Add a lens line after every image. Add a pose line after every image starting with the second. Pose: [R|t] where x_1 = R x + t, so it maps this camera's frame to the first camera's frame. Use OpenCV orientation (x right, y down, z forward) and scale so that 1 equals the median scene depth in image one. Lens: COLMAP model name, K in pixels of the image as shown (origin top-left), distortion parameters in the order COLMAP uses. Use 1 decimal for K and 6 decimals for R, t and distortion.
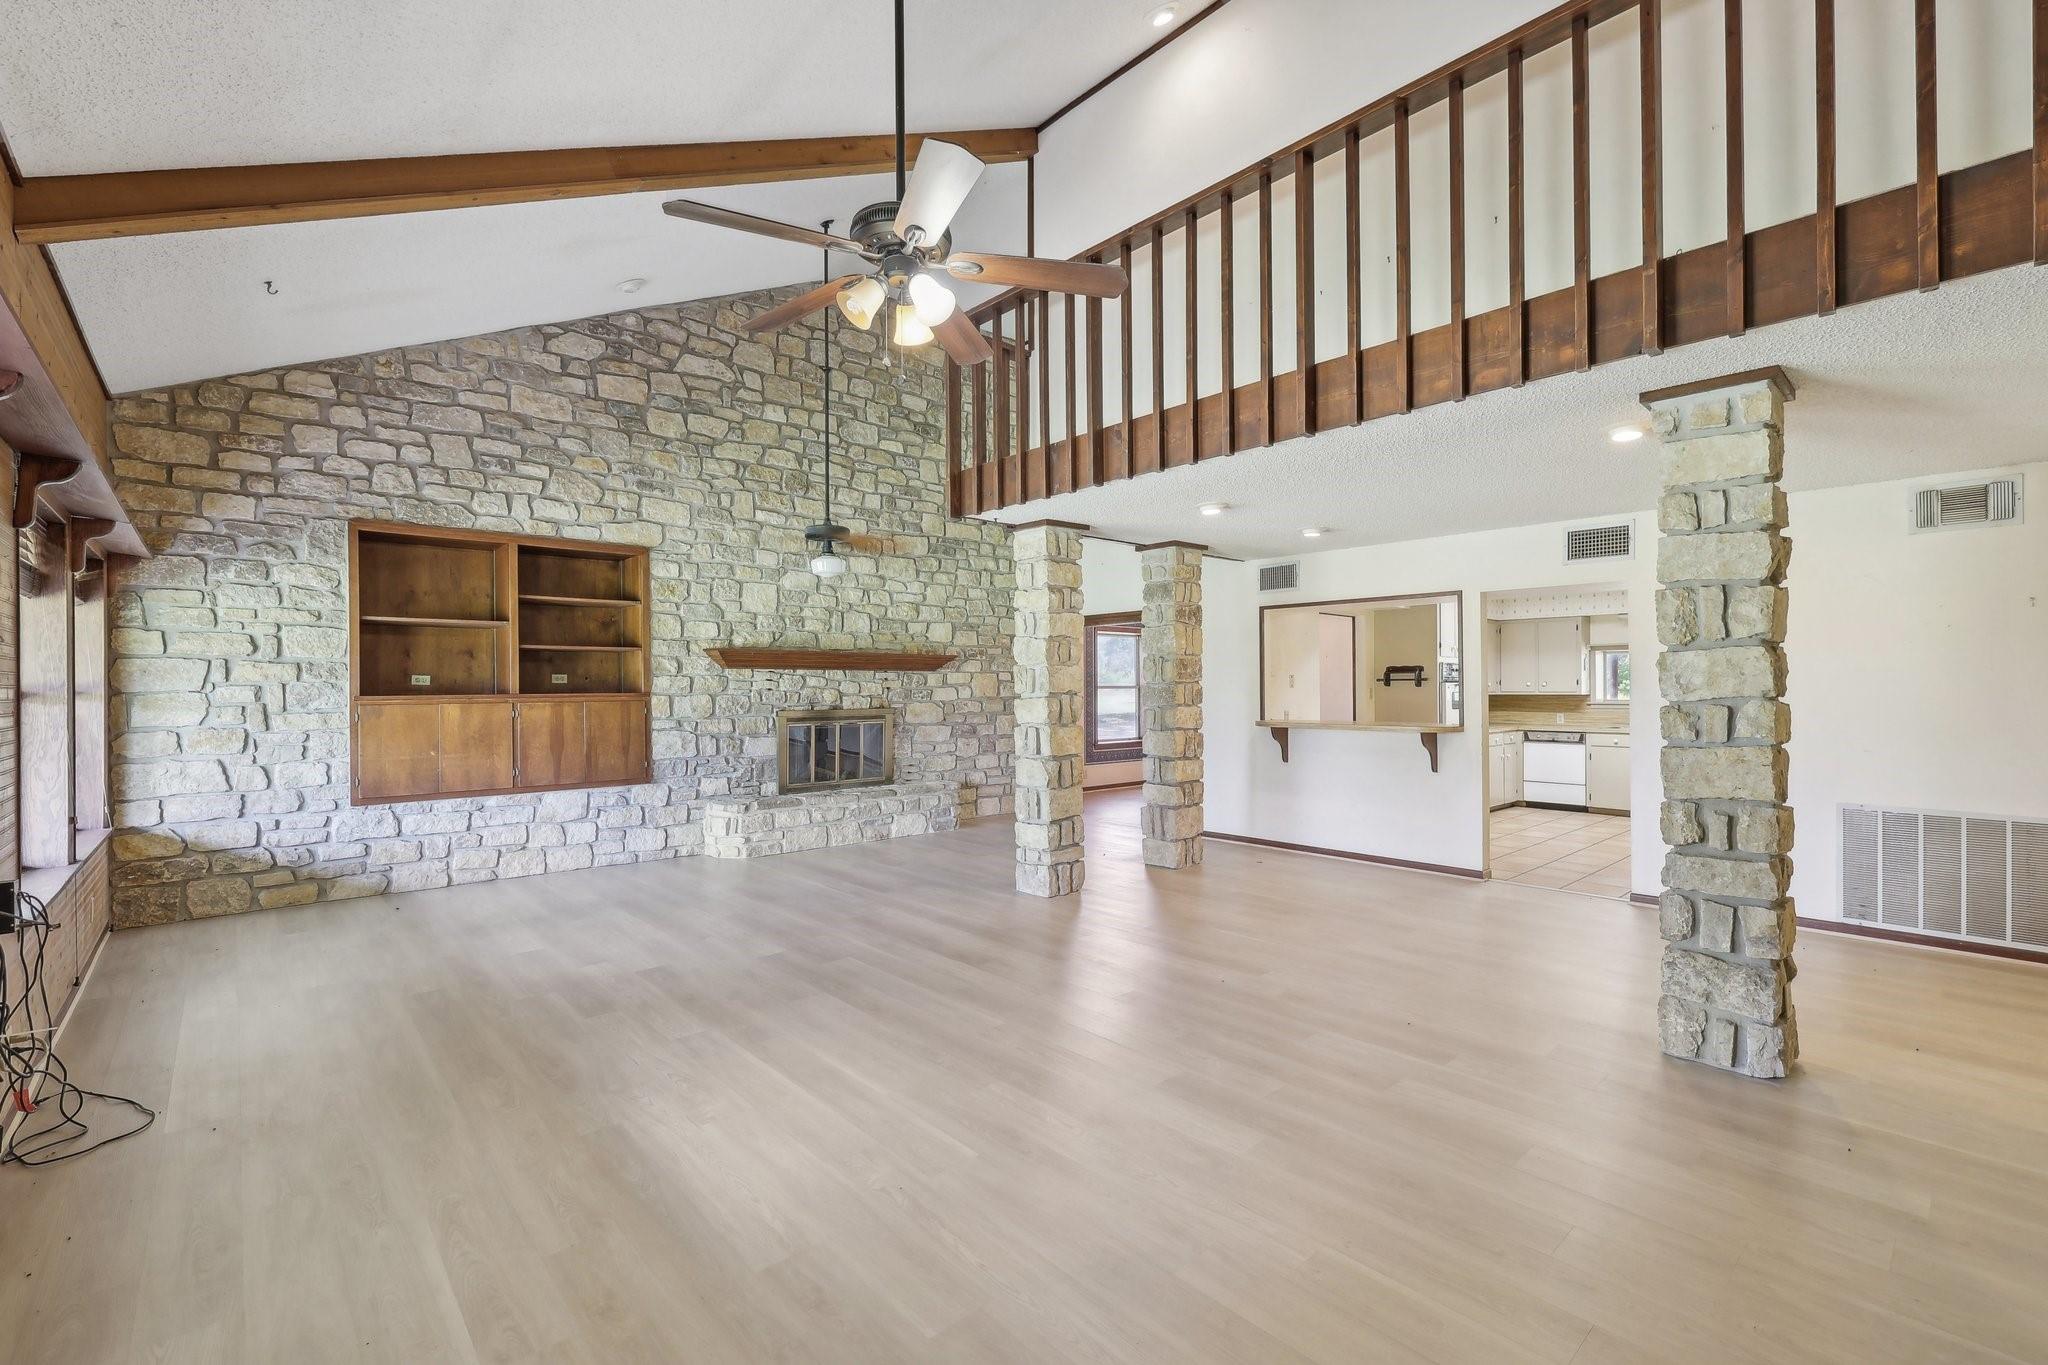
lens RADIAL K [[881.2, 0, 1024.2], [0, 881.2, 684.7], [0, 0, 1]] dist [-0.001740, 0.000487]
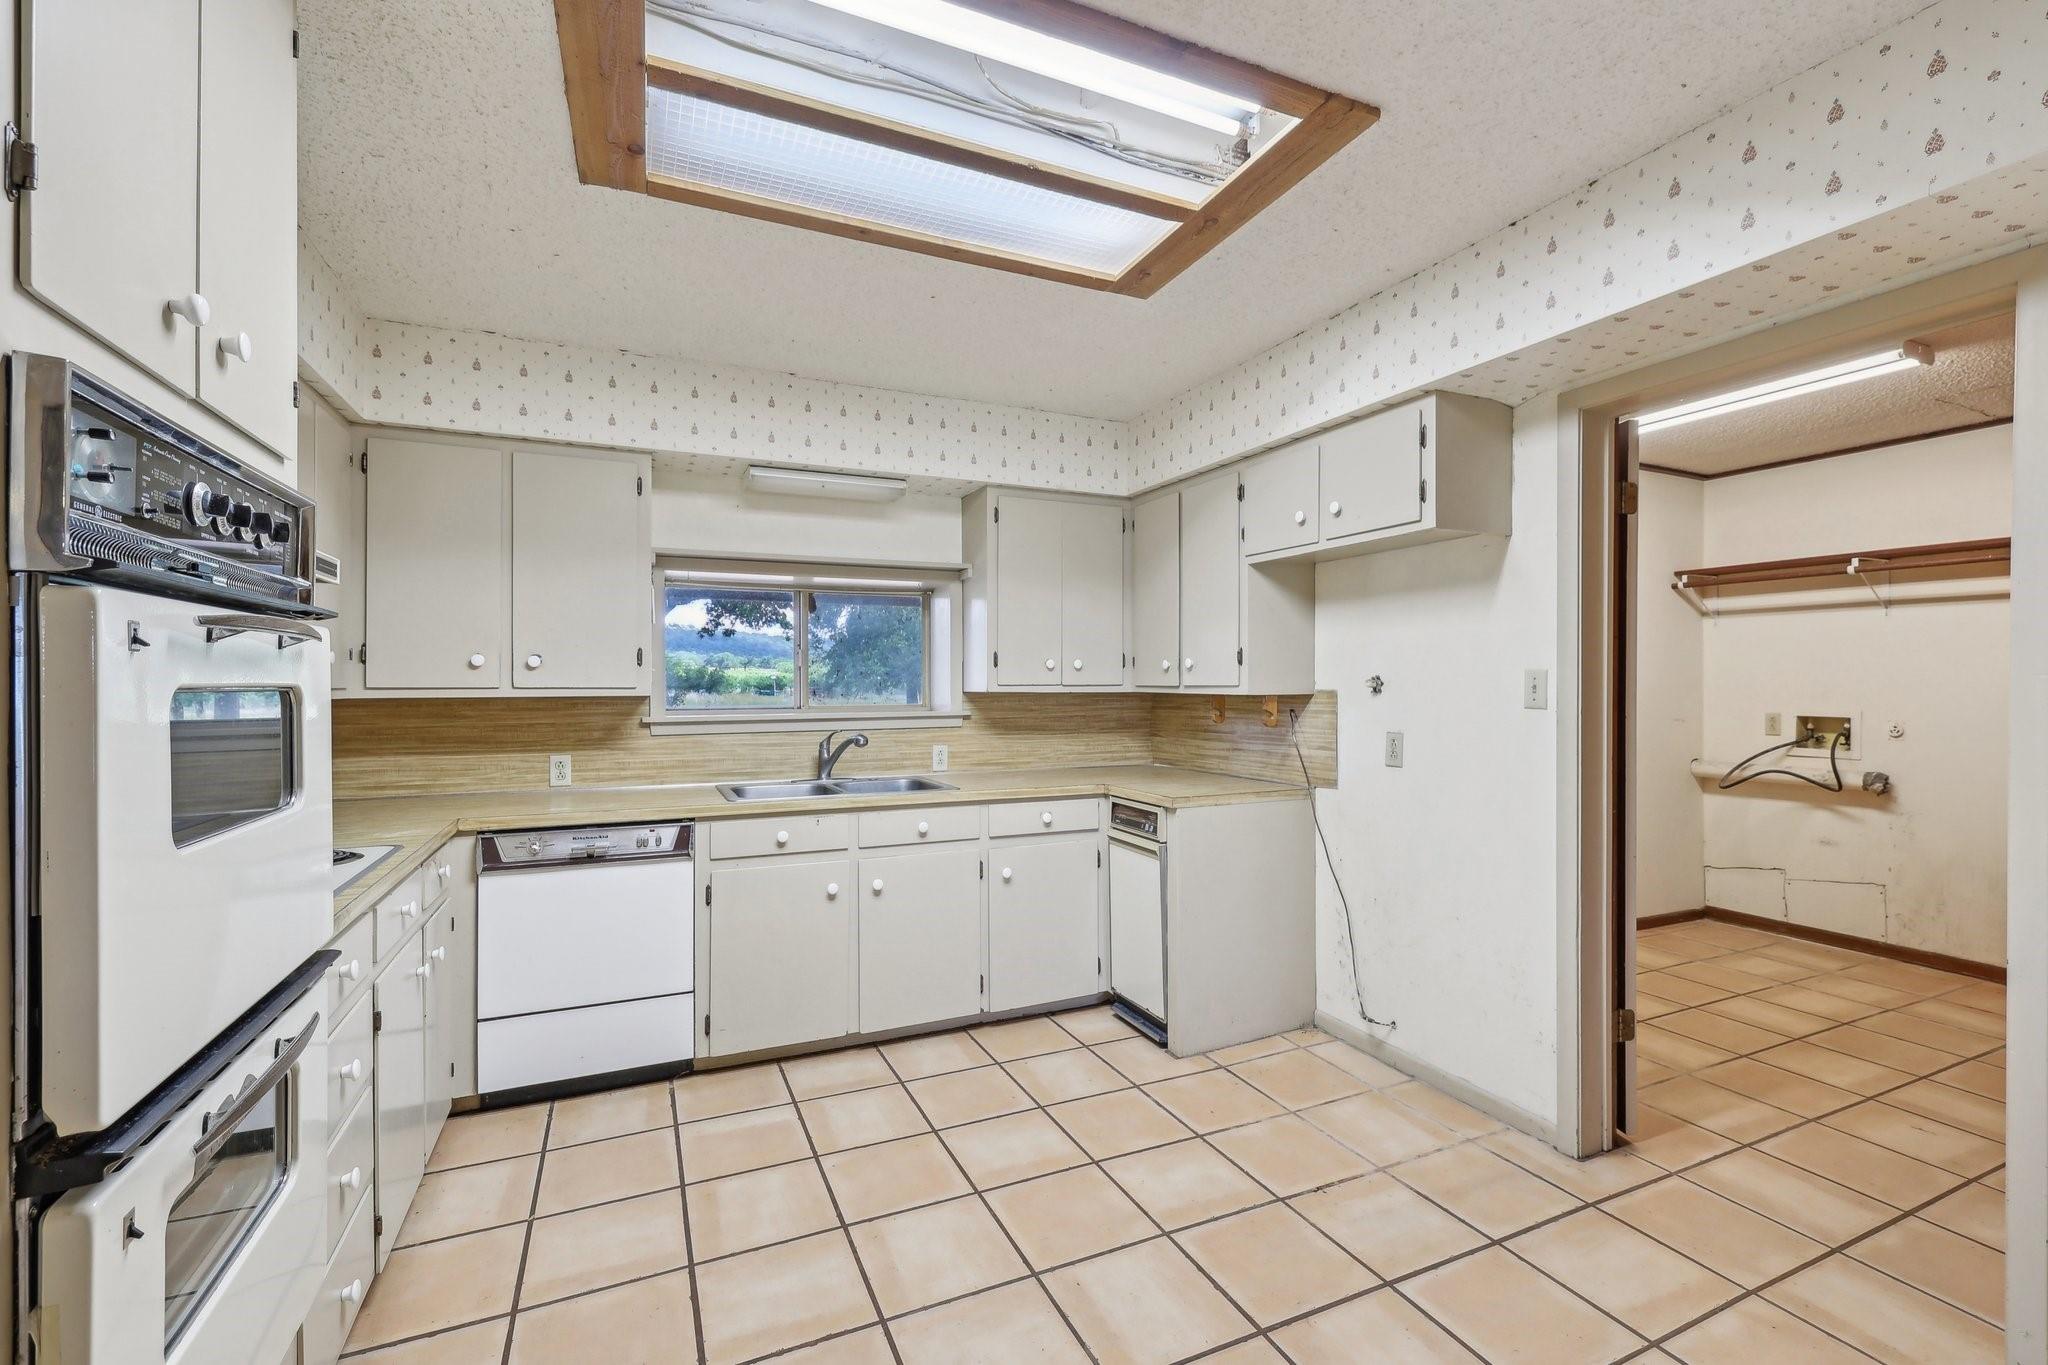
lens RADIAL K [[881.2, 0, 1024.2], [0, 881.2, 684.7], [0, 0, 1]] dist [-0.001740, 0.000487]
pose [[0.296812, 0.002076, 0.954934, 0.515400], [-0.002087, 0.999997, -0.001525, 0.009744], [-0.954934, -0.001540, 0.296815, 1.093093]]
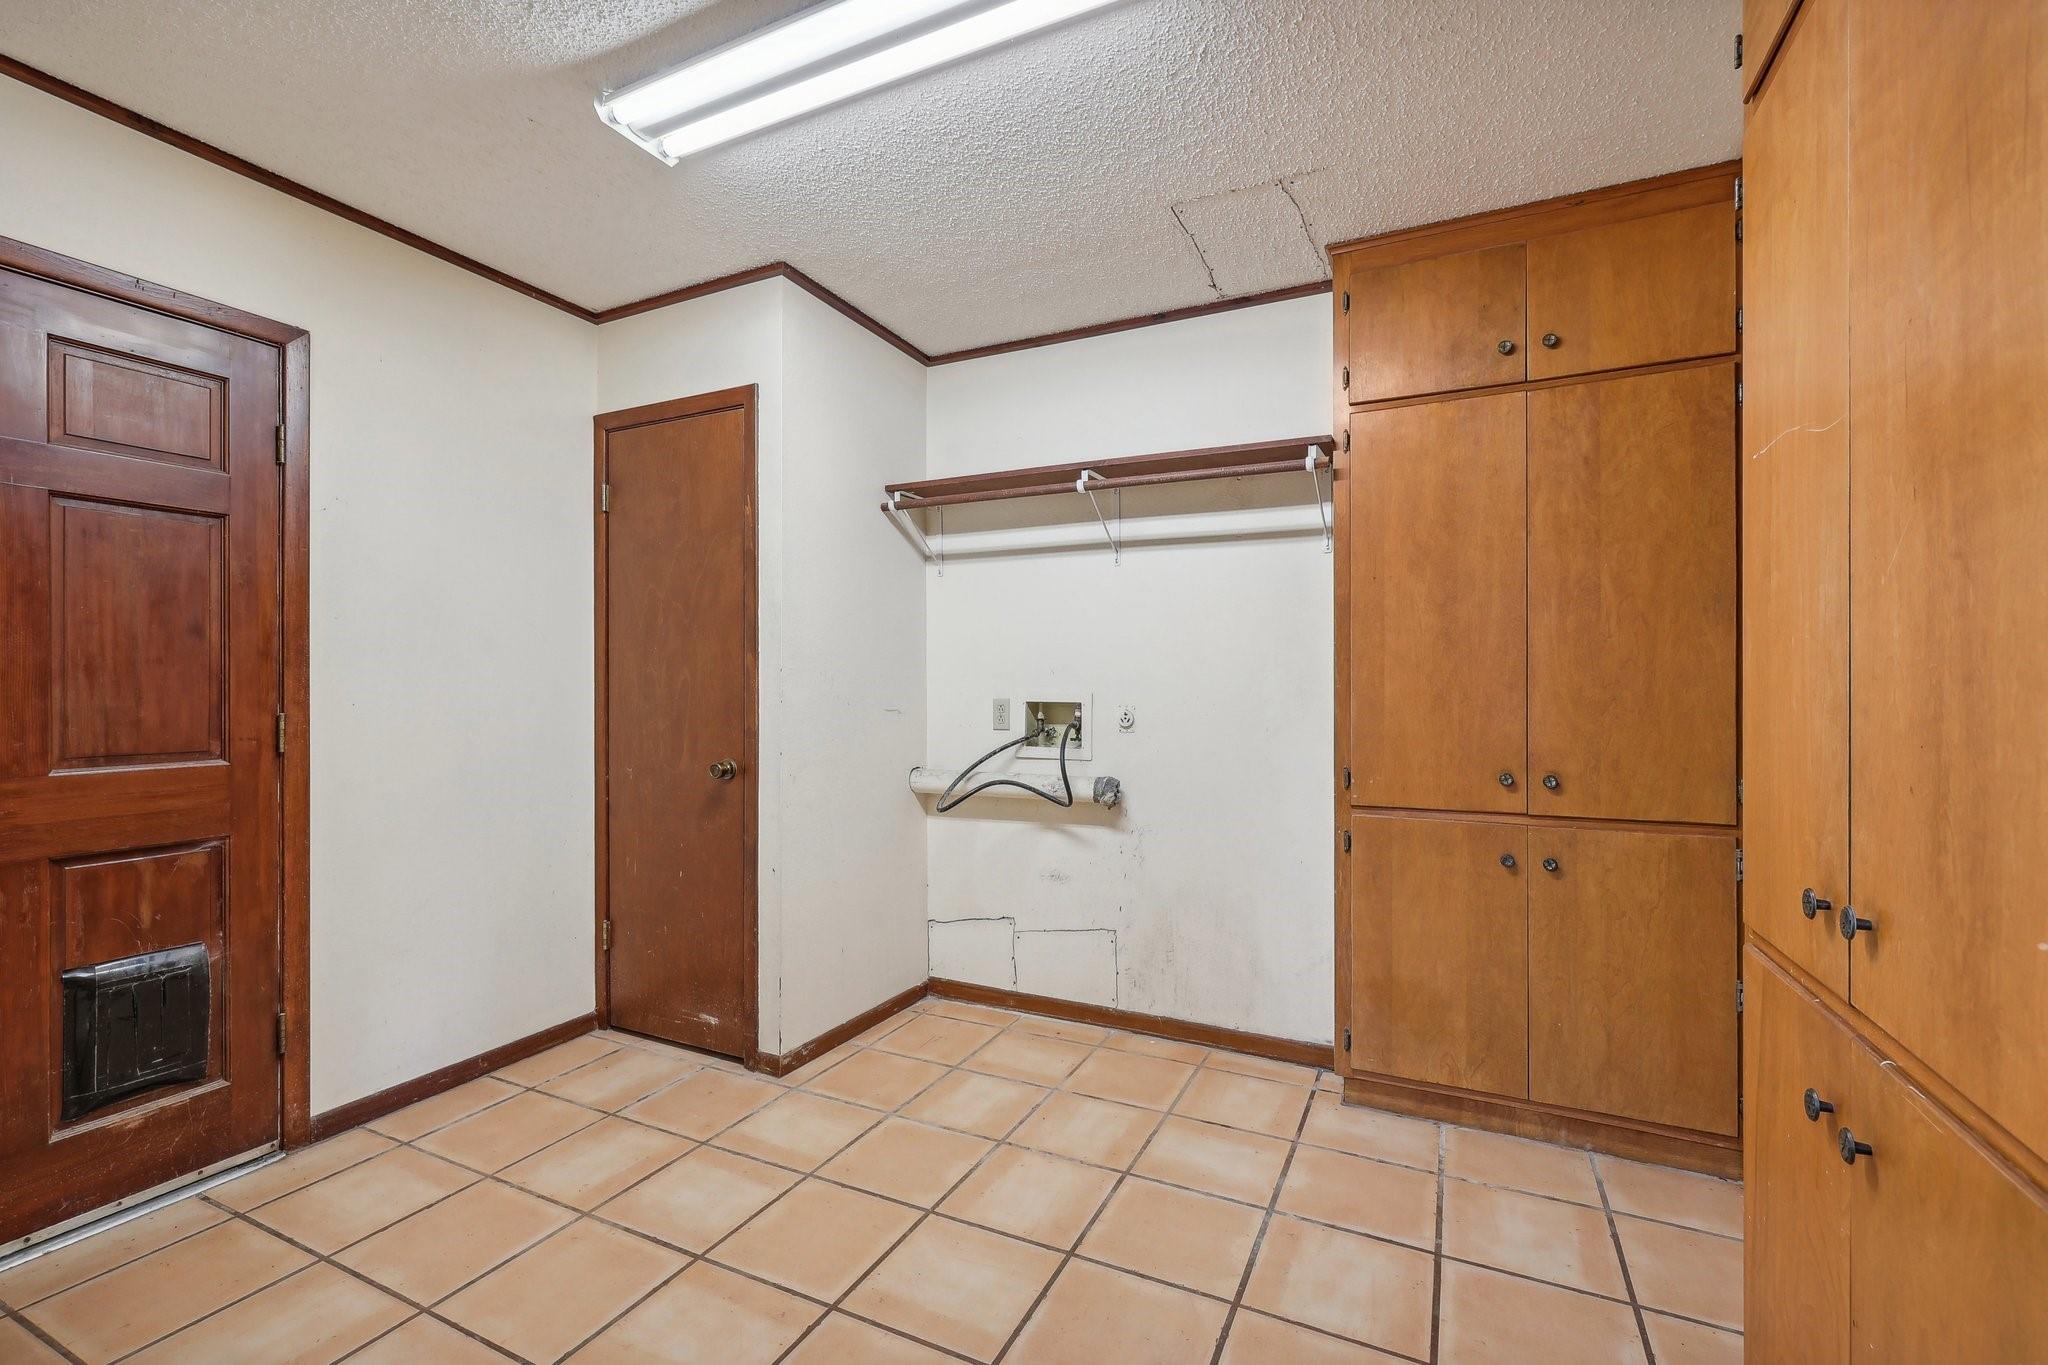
lens RADIAL K [[892.9, 0, 1026.1], [0, 892.9, 690.7], [0, 0, 1]] dist [-0.001298, 0.000468]
pose [[-0.375233, 0.007900, 0.926897, 0.875139], [-0.002776, 0.999950, -0.009646, 0.029587], [-0.926926, -0.006193, -0.375192, 0.915006]]
